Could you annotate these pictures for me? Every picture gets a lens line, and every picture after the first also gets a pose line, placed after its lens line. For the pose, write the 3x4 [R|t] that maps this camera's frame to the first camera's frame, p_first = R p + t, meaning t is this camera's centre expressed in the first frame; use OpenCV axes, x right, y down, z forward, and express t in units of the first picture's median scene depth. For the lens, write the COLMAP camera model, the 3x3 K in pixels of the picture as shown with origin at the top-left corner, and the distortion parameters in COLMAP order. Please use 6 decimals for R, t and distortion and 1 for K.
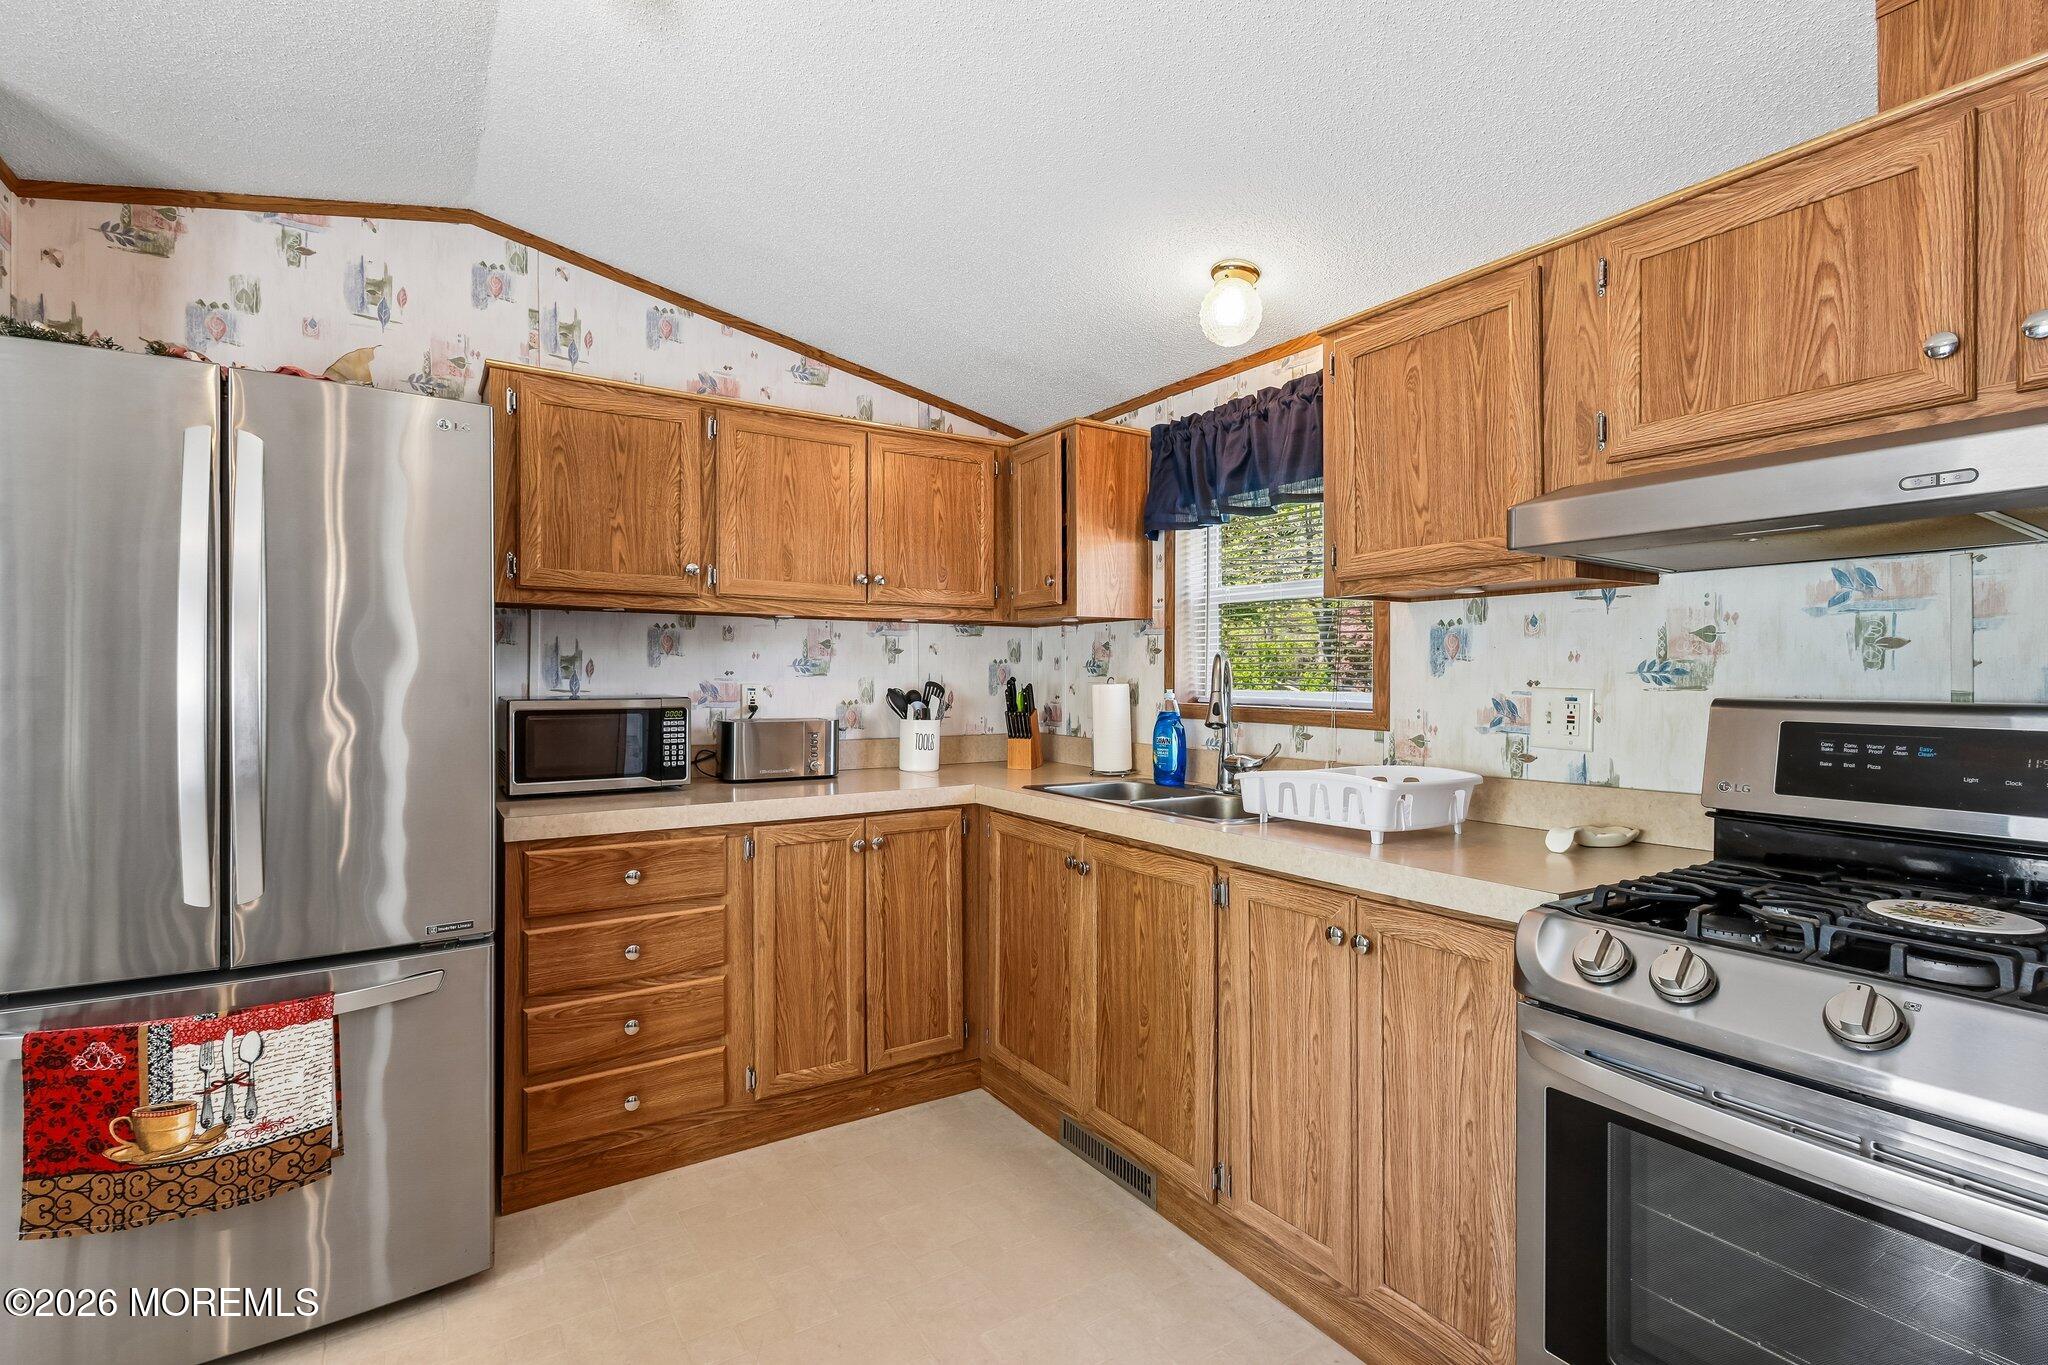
lens RADIAL K [[917.7, 0, 992.3], [0, 917.7, 695.3], [0, 0, 1]] dist [0.041208, -0.023344]
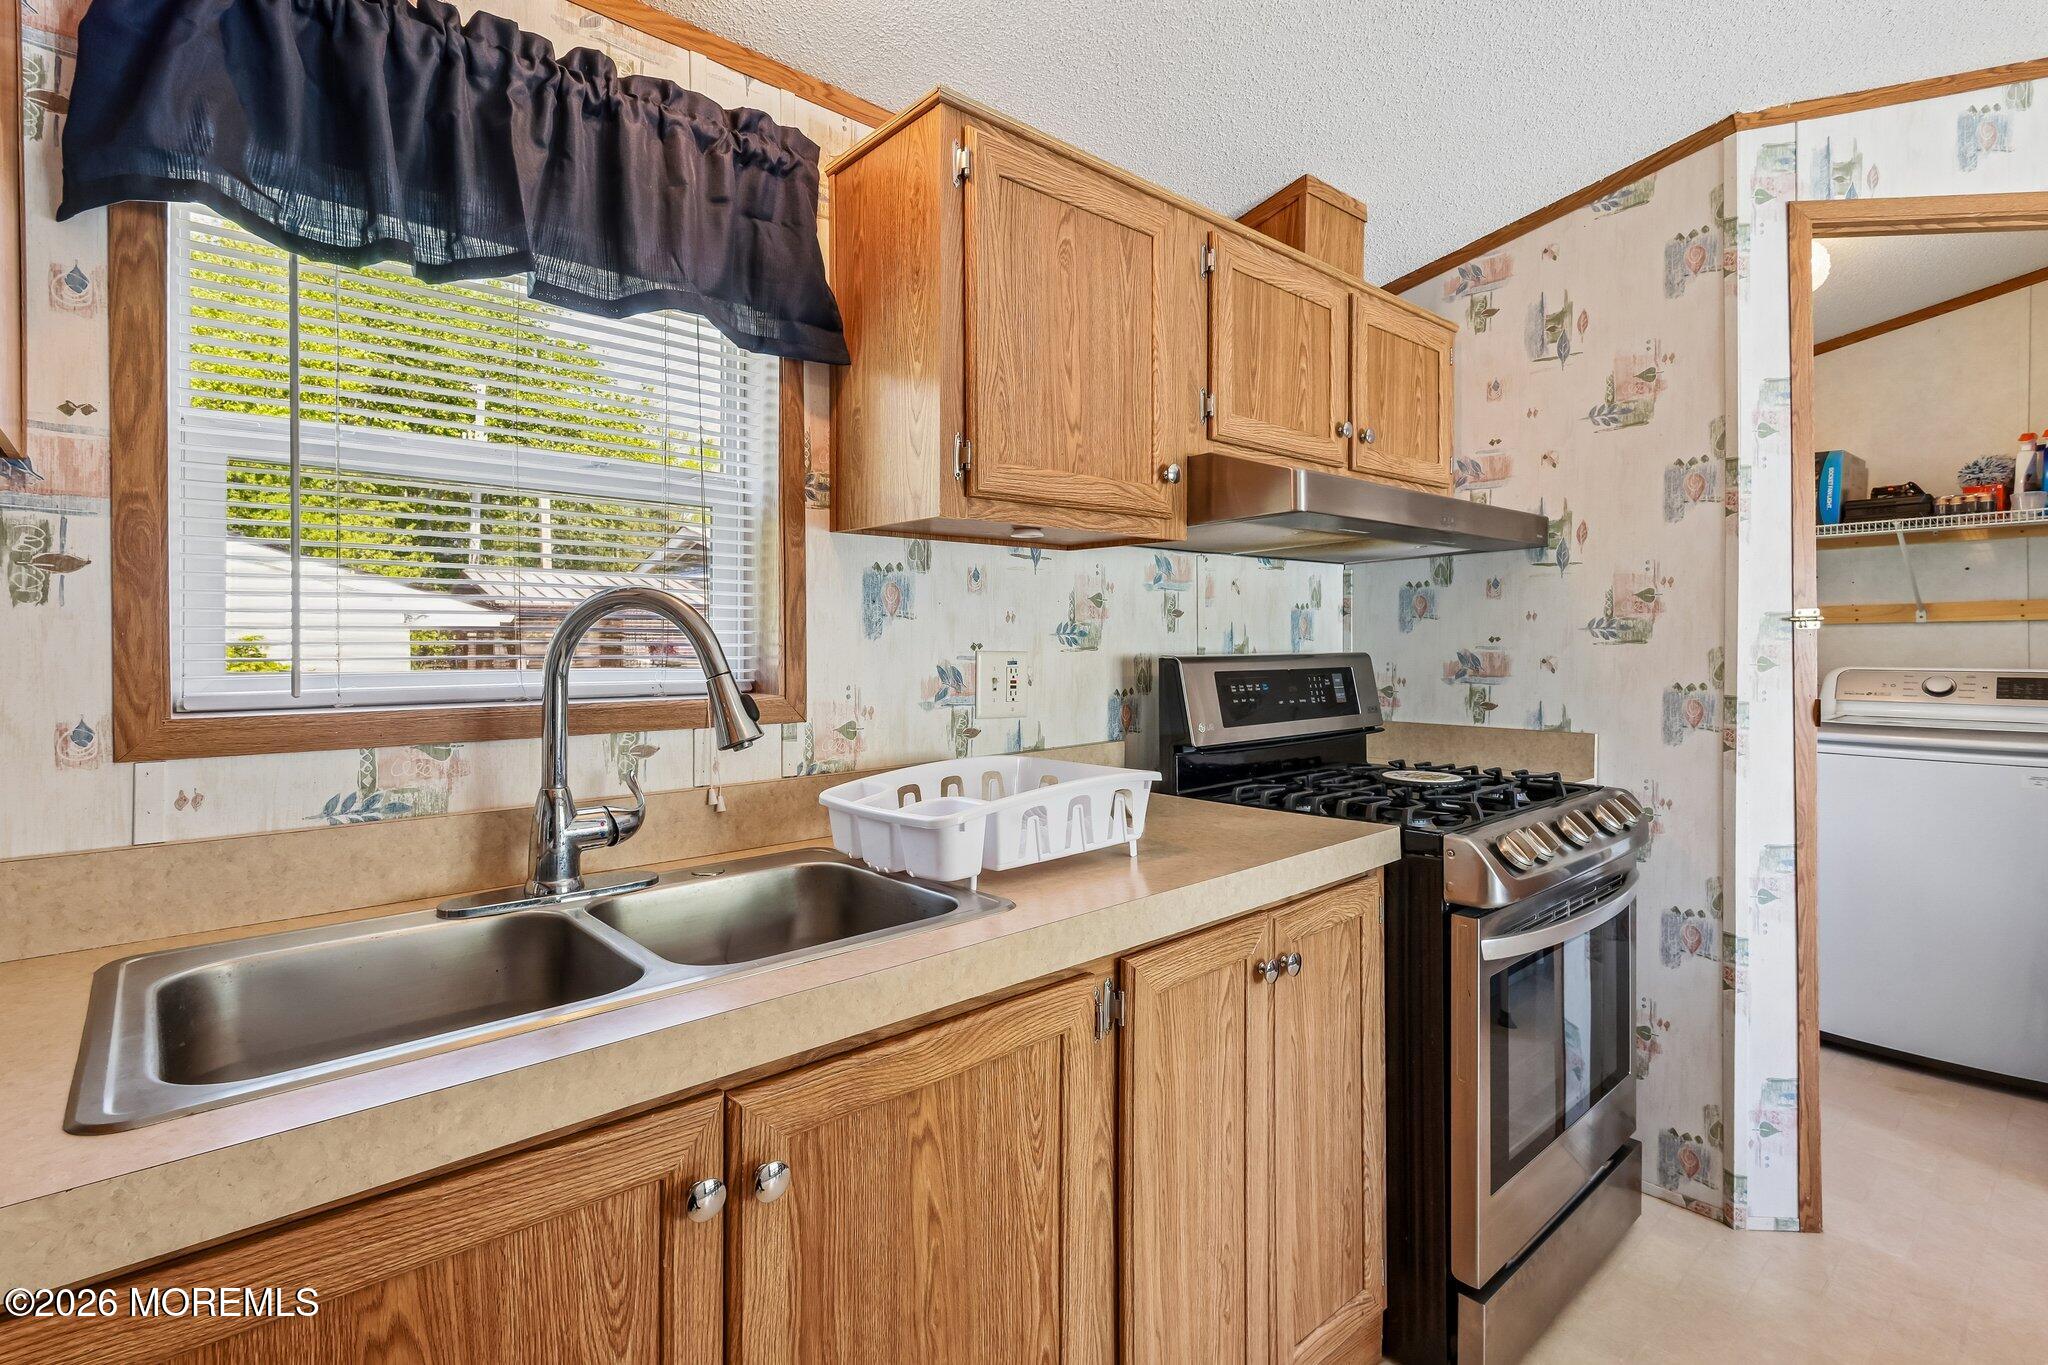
lens RADIAL K [[977.8, 0, 1027.7], [0, 977.8, 656.6], [0, 0, 1]] dist [0.002715, 0.000364]
pose [[-0.171381, -0.015331, 0.985086, -0.337174], [0.027338, 0.999420, 0.020310, -0.021061], [-0.984825, 0.030411, -0.170862, 1.126738]]
